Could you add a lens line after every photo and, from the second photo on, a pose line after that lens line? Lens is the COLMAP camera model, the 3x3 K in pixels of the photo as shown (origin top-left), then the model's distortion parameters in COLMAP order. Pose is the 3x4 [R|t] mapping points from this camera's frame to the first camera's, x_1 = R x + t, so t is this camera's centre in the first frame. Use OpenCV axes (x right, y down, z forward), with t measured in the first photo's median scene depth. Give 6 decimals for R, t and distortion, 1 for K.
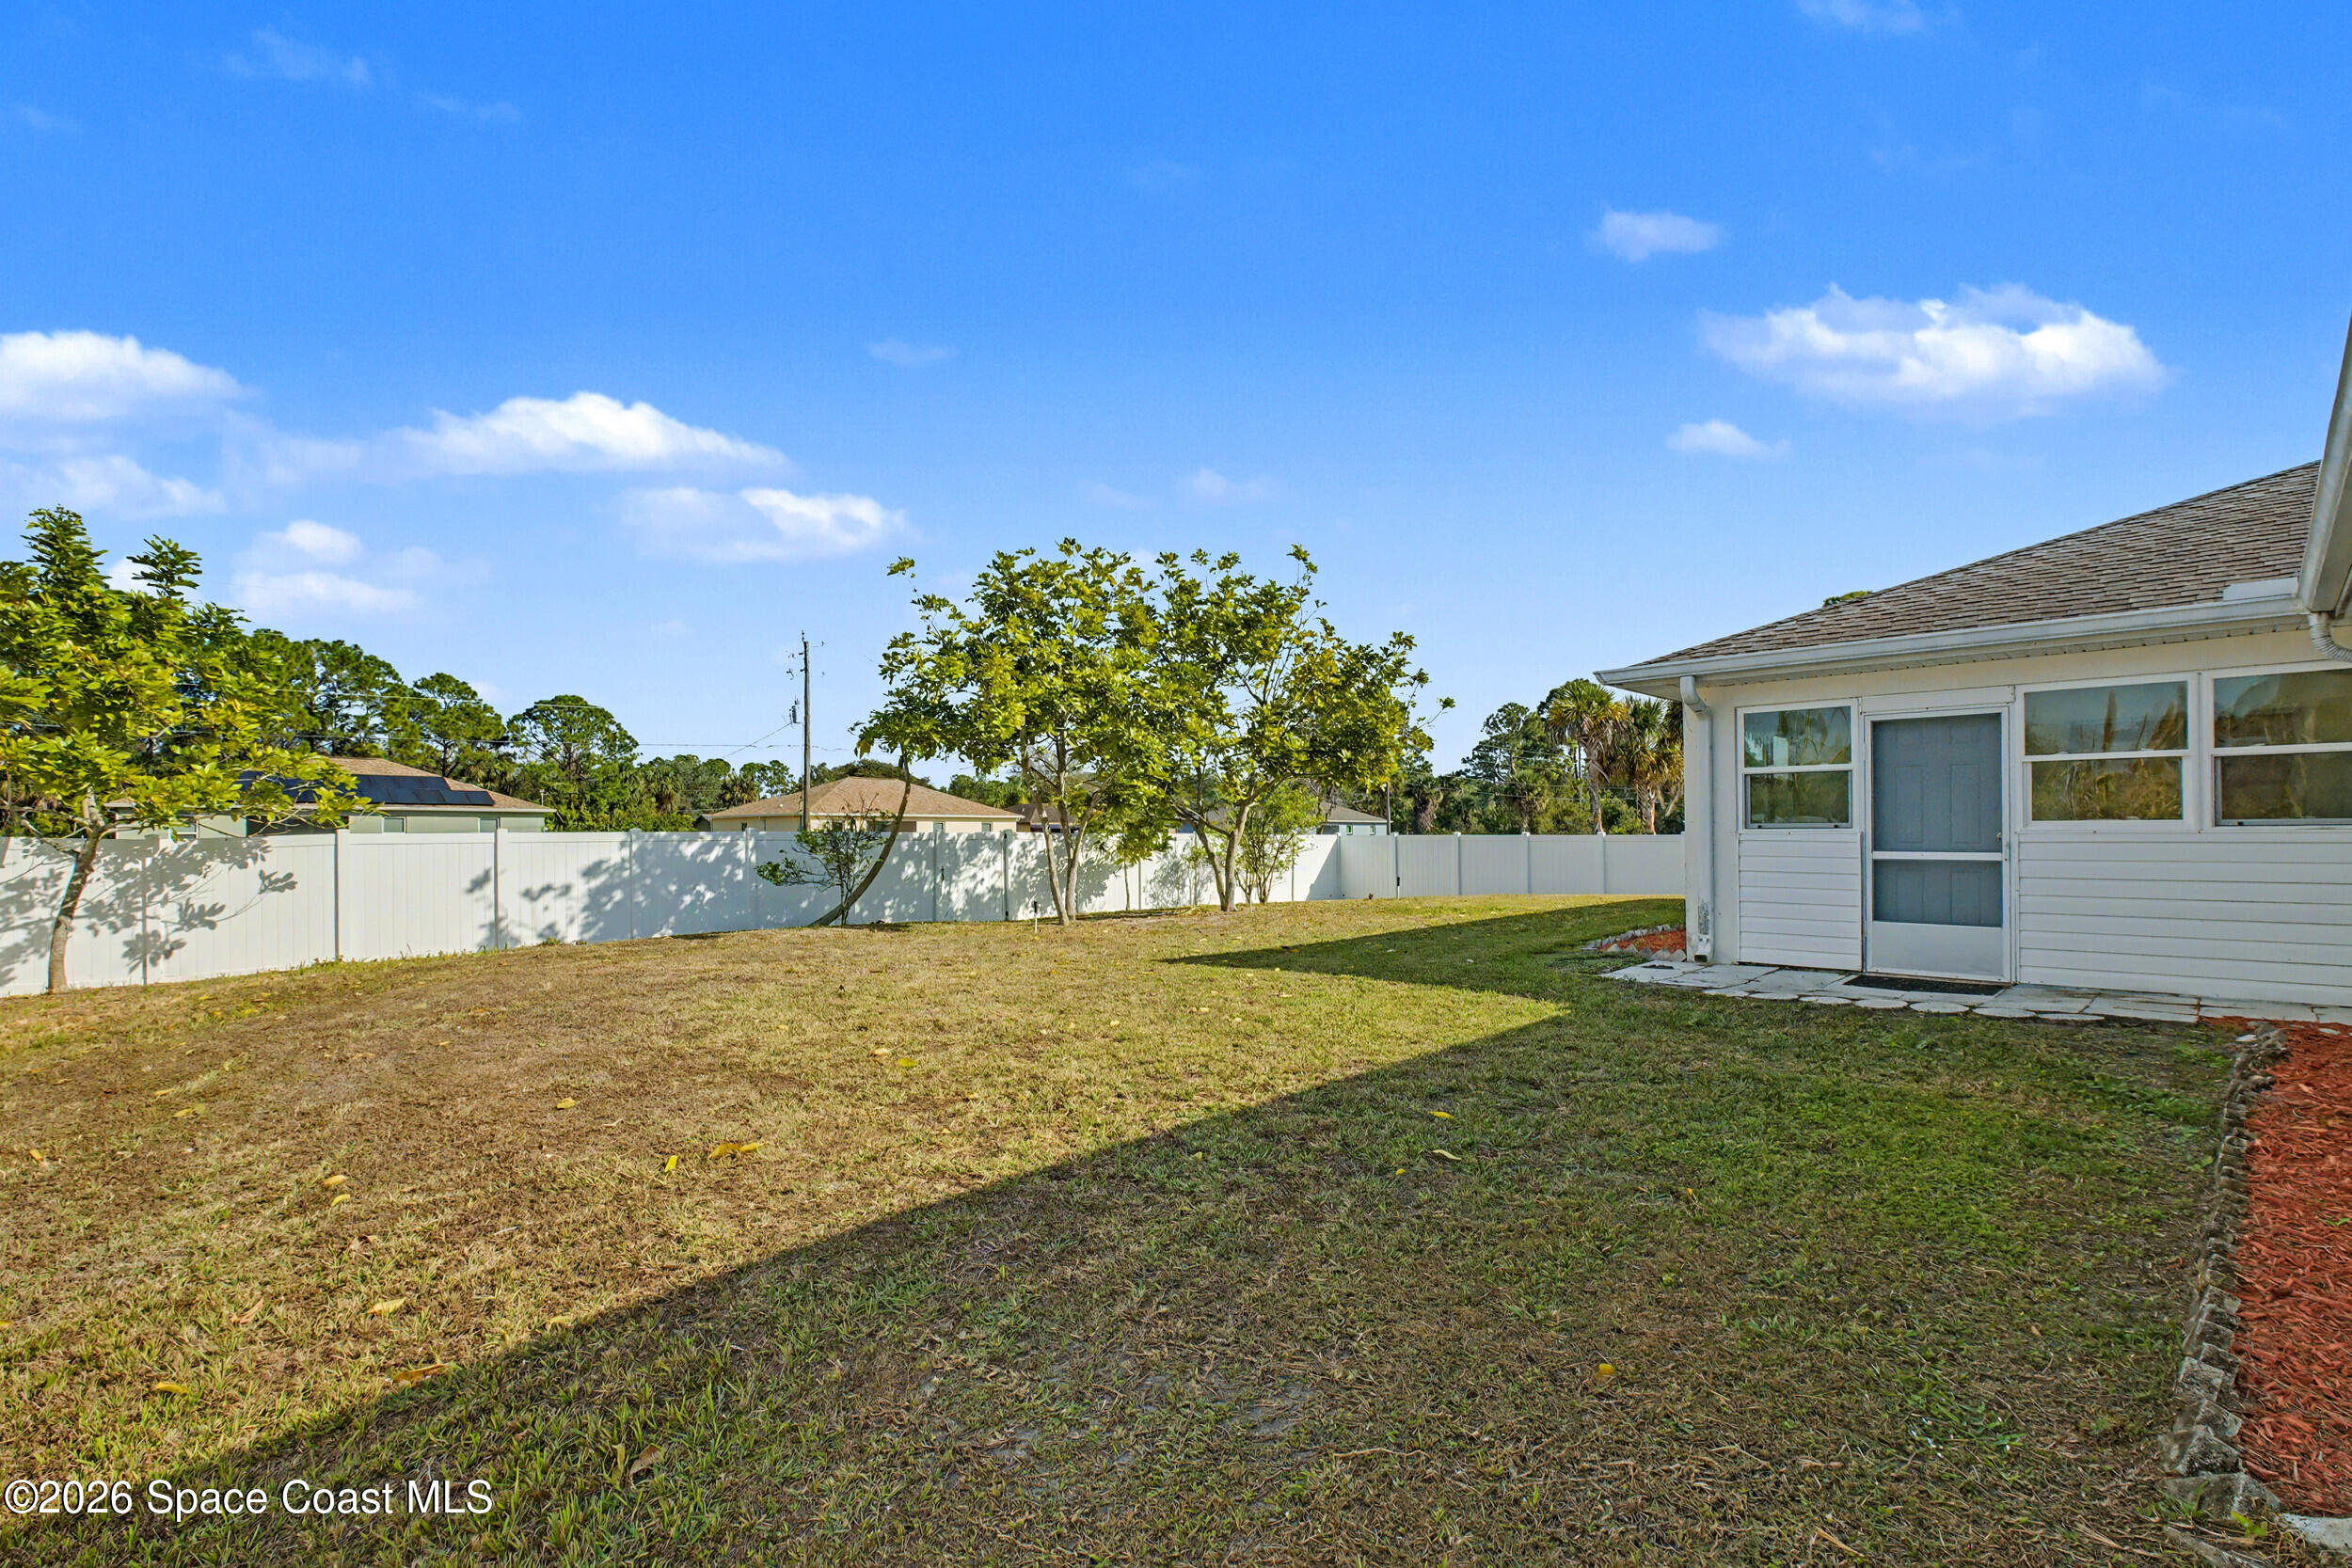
lens RADIAL K [[1051.1, 0, 1166.0], [0, 1051.1, 766.2], [0, 0, 1]] dist [0.000533, 0.000313]
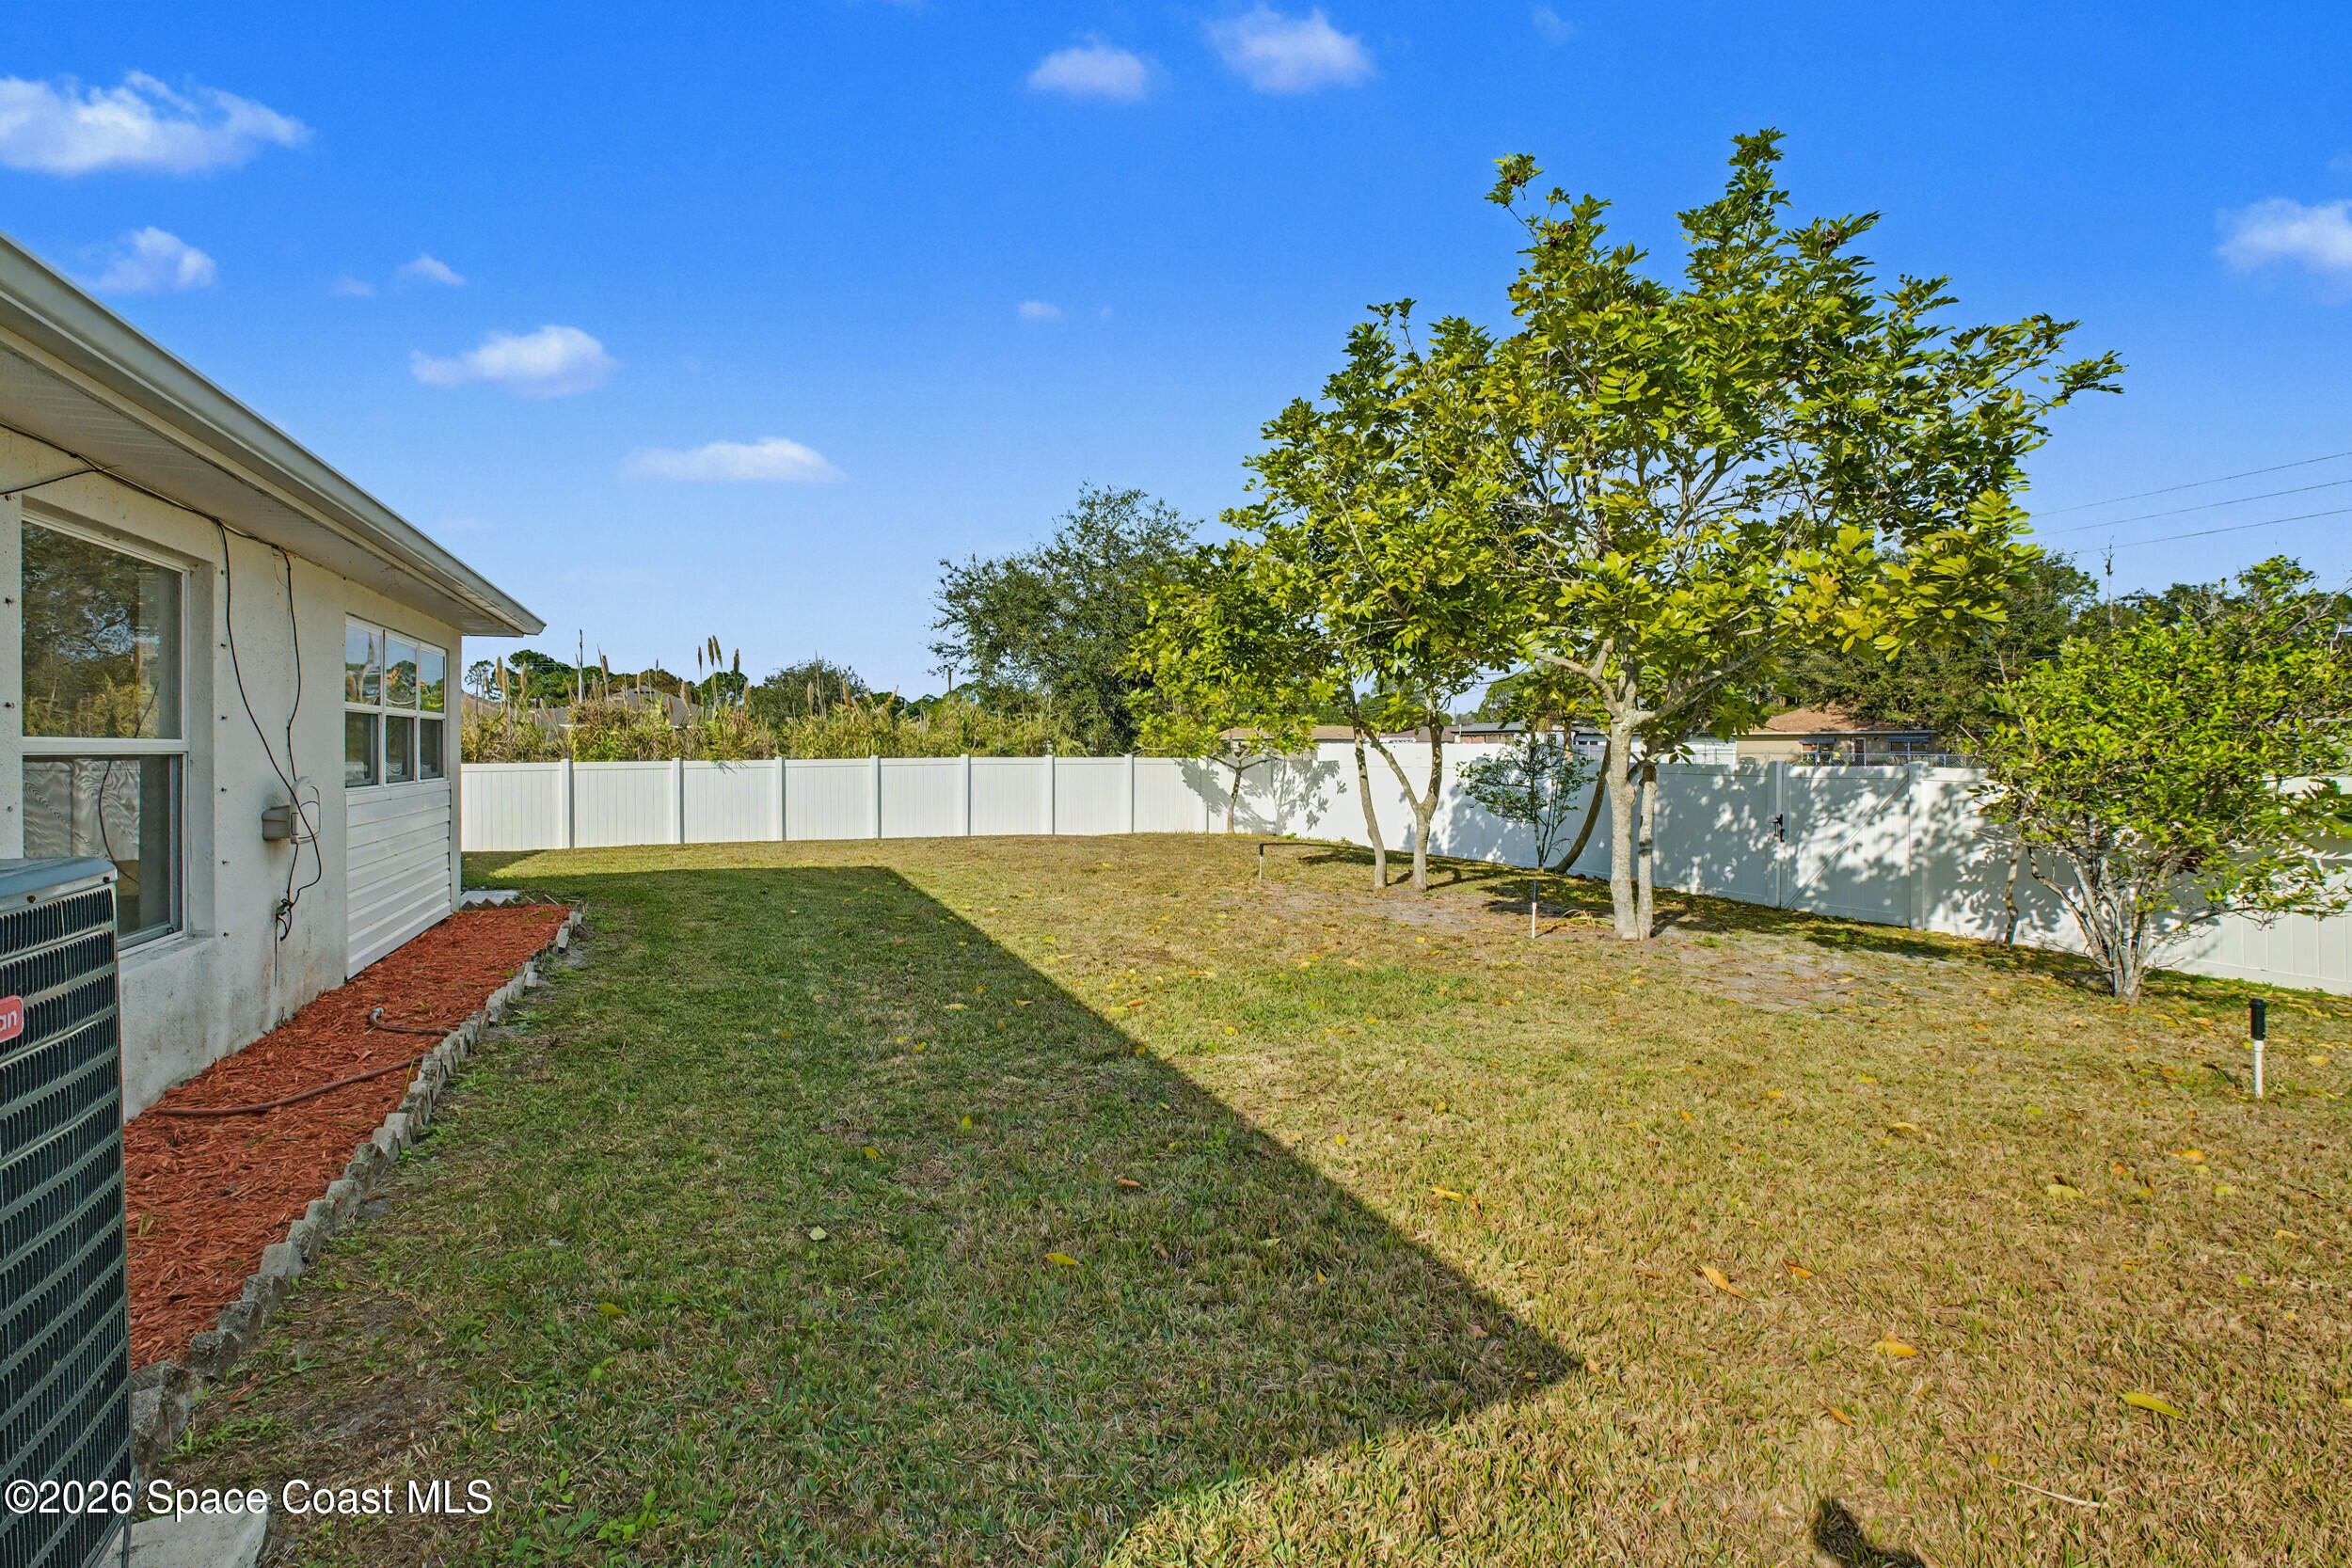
lens RADIAL K [[1051.1, 0, 1166.0], [0, 1051.1, 766.2], [0, 0, 1]] dist [0.000533, 0.000313]
pose [[-0.349369, 0.012104, -0.936907, 0.550798], [0.054449, 0.998489, -0.007404, 0.049623], [0.935402, -0.053601, -0.349500, 0.895073]]
